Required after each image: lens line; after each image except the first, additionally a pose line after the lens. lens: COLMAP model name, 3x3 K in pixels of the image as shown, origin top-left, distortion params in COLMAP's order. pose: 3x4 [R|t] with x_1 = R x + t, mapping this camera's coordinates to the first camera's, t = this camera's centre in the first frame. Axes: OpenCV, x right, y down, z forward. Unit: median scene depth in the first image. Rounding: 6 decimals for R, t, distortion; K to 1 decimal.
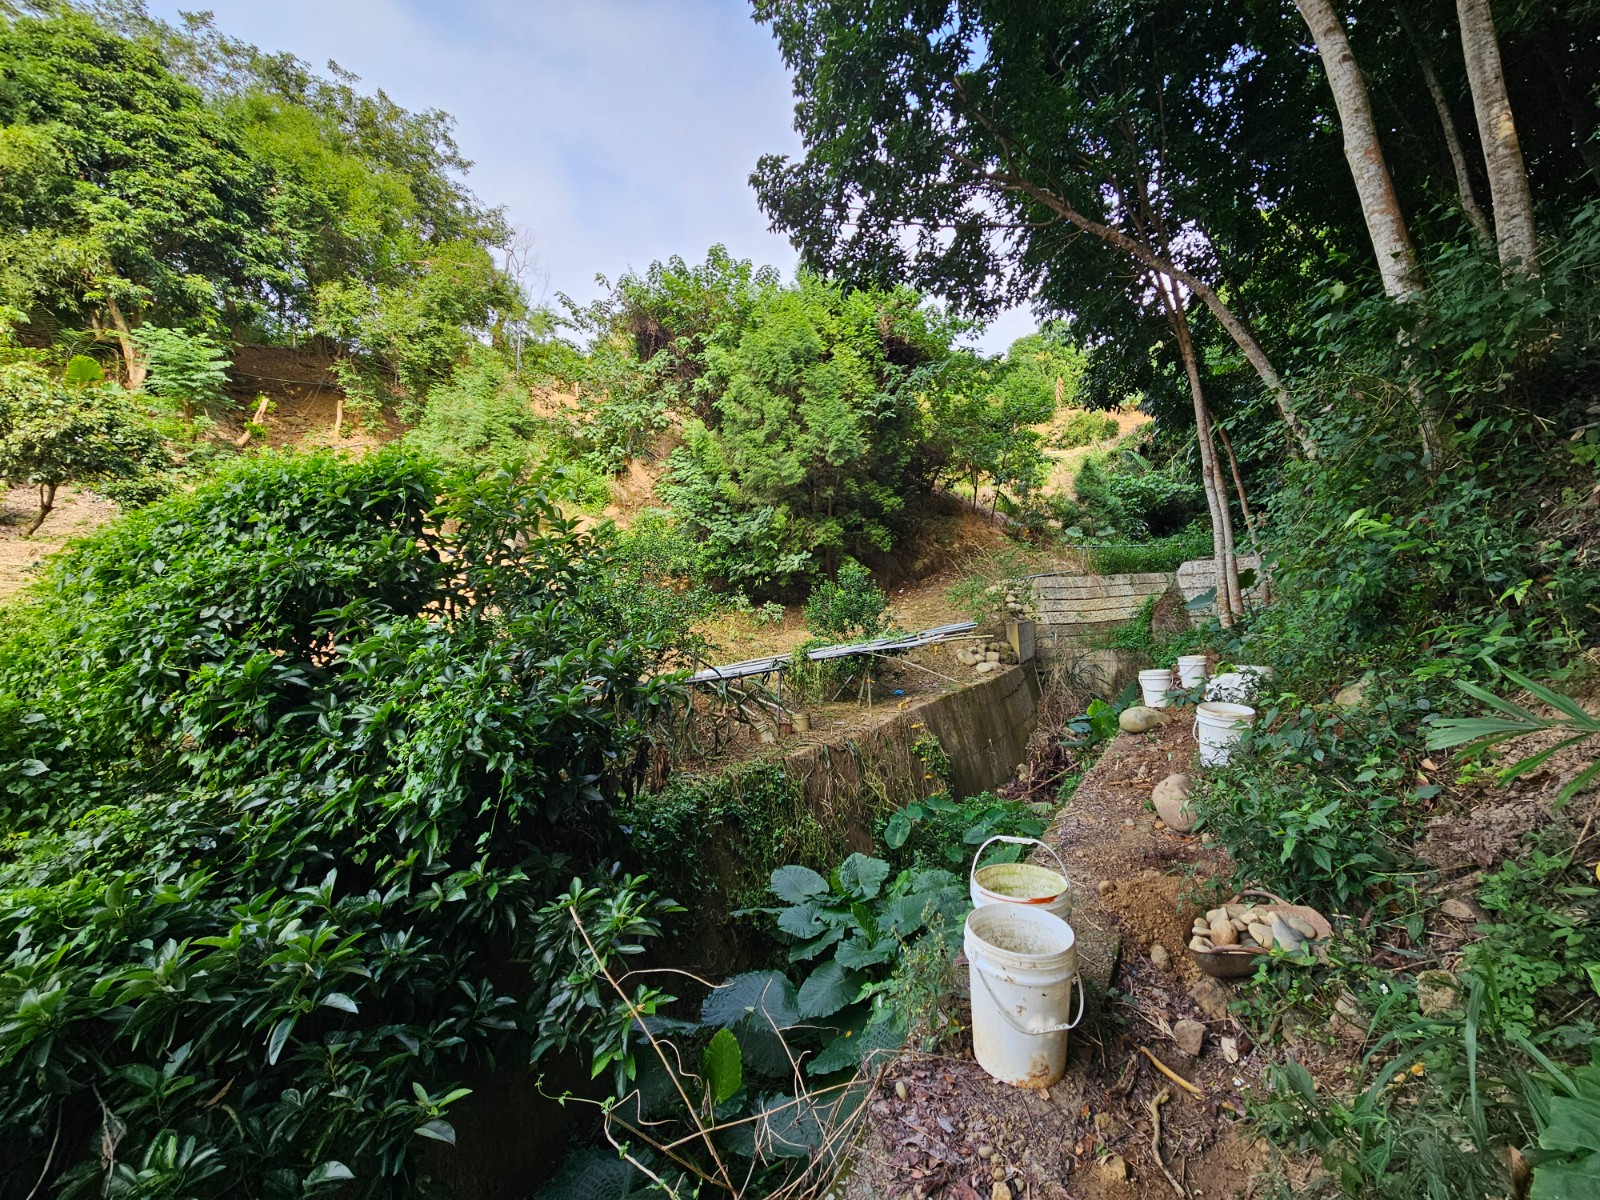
lens RADIAL K [[639.7, 0, 829.4], [0, 639.7, 608.2], [0, 0, 1]] dist [0.000715, 0.000274]
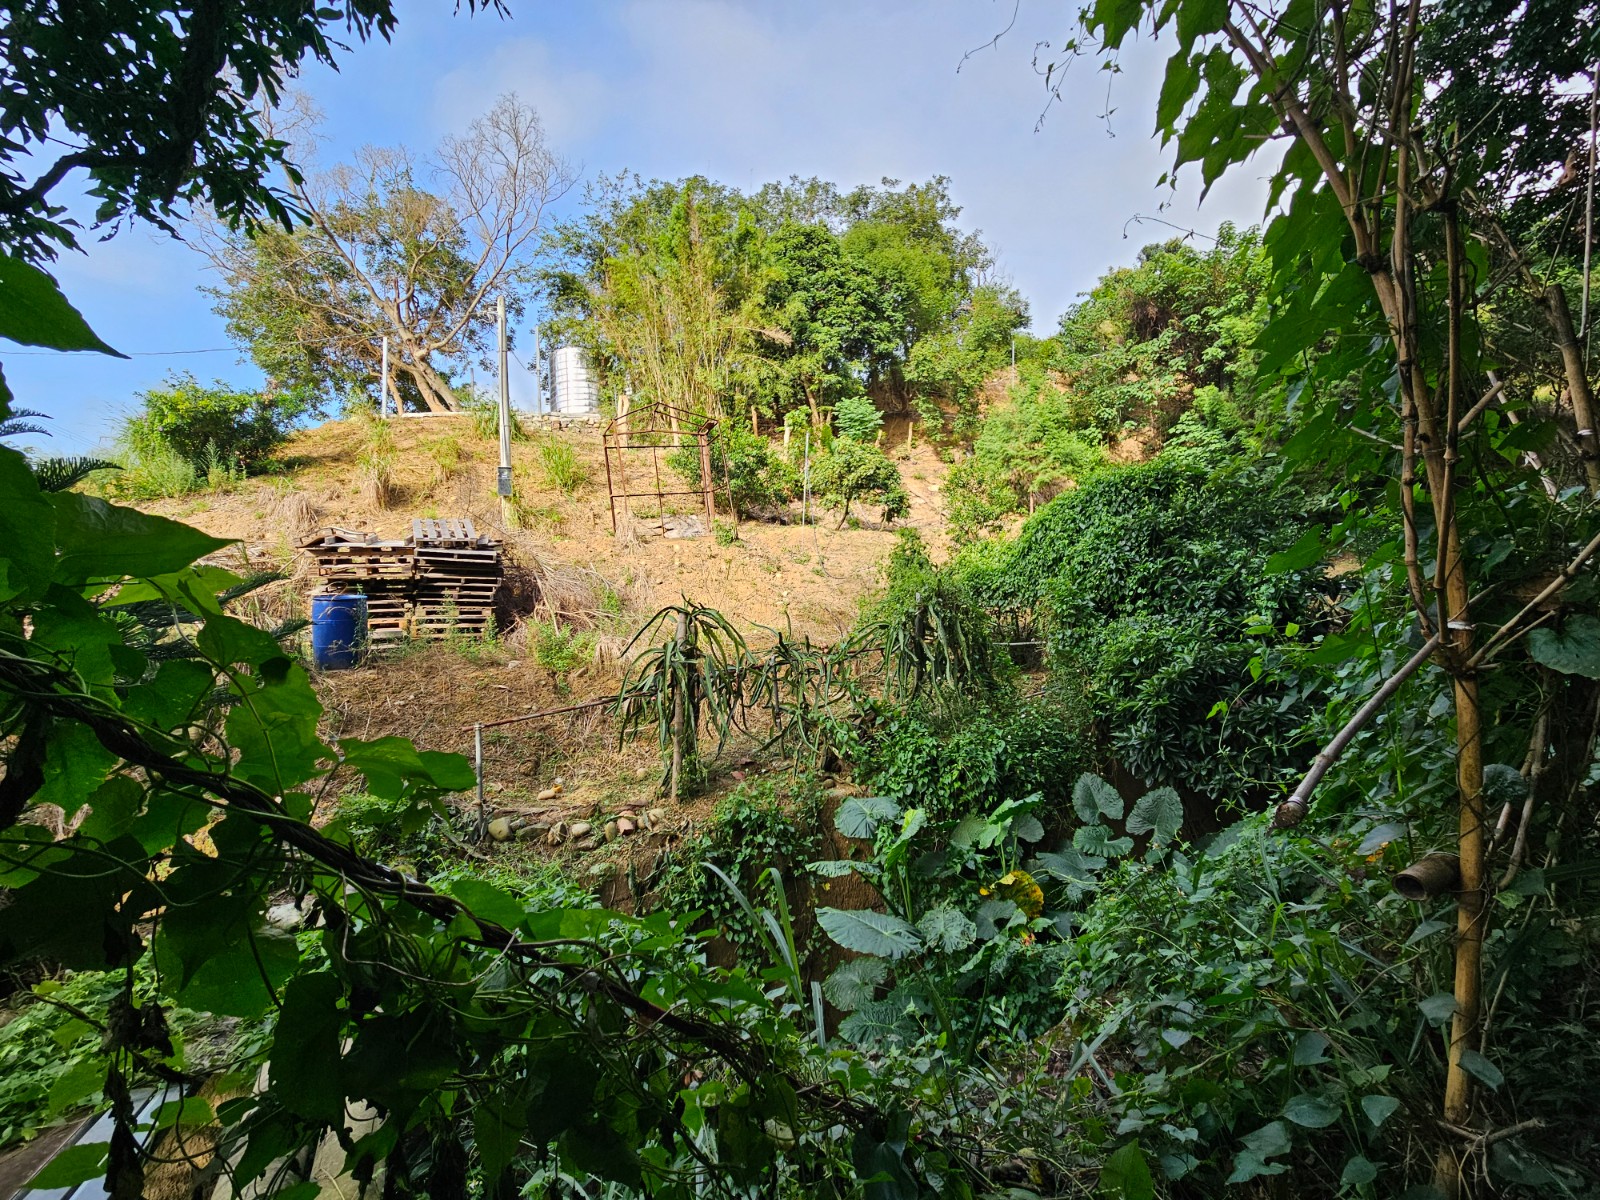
lens RADIAL K [[639.7, 0, 829.4], [0, 639.7, 608.2], [0, 0, 1]] dist [0.000715, 0.000274]
pose [[0.825173, -0.011284, -0.564767, -0.125129], [0.042645, 0.998192, 0.042363, 0.024465], [0.563268, -0.059041, 0.824162, -0.345119]]
